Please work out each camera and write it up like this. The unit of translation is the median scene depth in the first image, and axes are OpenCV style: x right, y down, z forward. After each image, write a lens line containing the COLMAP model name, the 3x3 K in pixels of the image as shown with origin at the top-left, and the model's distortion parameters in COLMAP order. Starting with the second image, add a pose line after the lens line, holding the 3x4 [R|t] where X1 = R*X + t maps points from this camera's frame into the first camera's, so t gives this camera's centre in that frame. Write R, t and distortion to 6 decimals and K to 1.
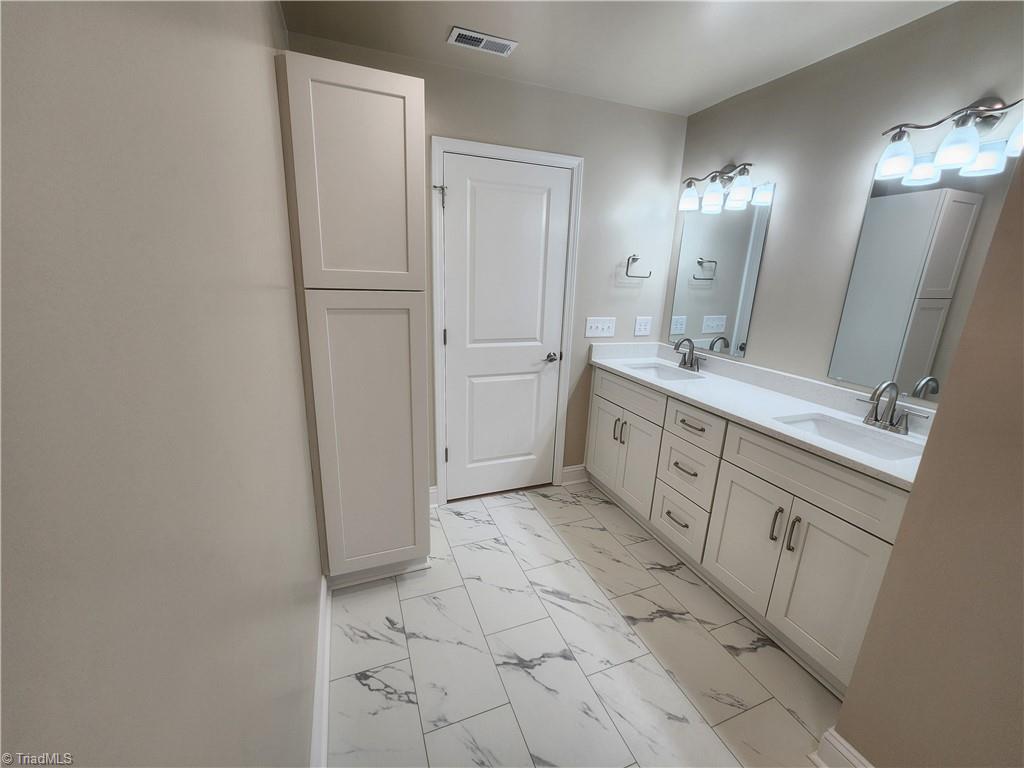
lens RADIAL K [[421.8, 0, 515.1], [0, 421.8, 386.1], [0, 0, 1]] dist [0.001112, 0.000299]
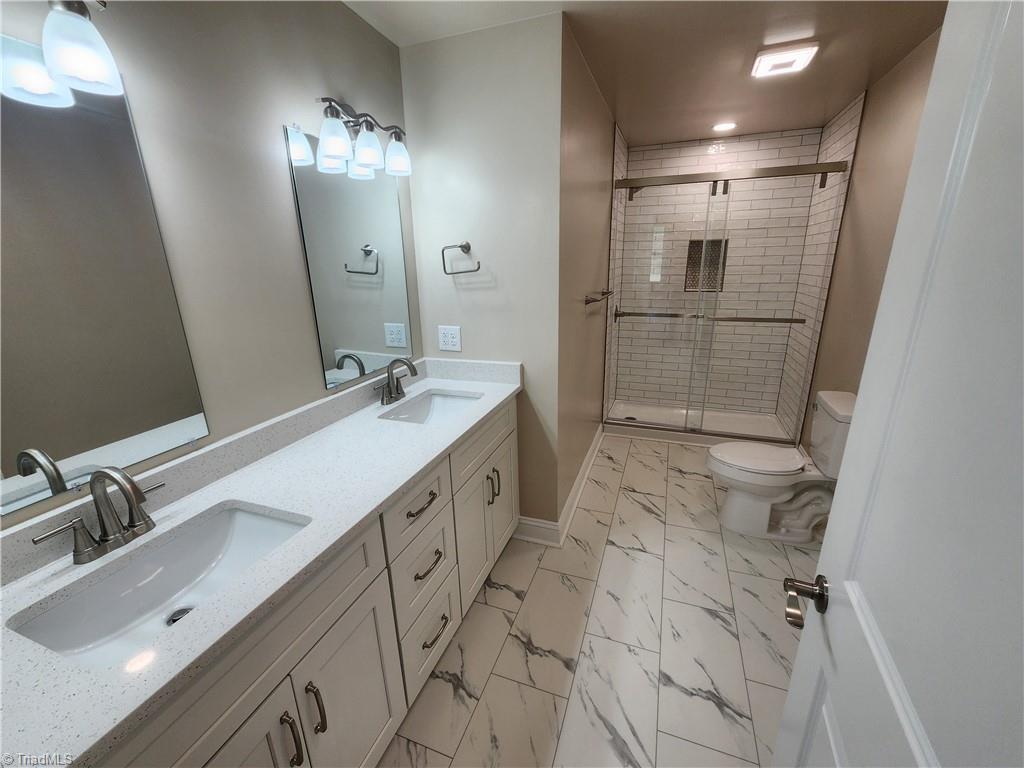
lens RADIAL K [[421.8, 0, 515.1], [0, 421.8, 386.1], [0, 0, 1]] dist [0.001112, 0.000299]
pose [[-0.745073, -0.219931, 0.629680, -0.078486], [0.164744, 0.854138, 0.493262, -0.456888], [-0.646317, 0.471252, -0.600163, 1.510477]]
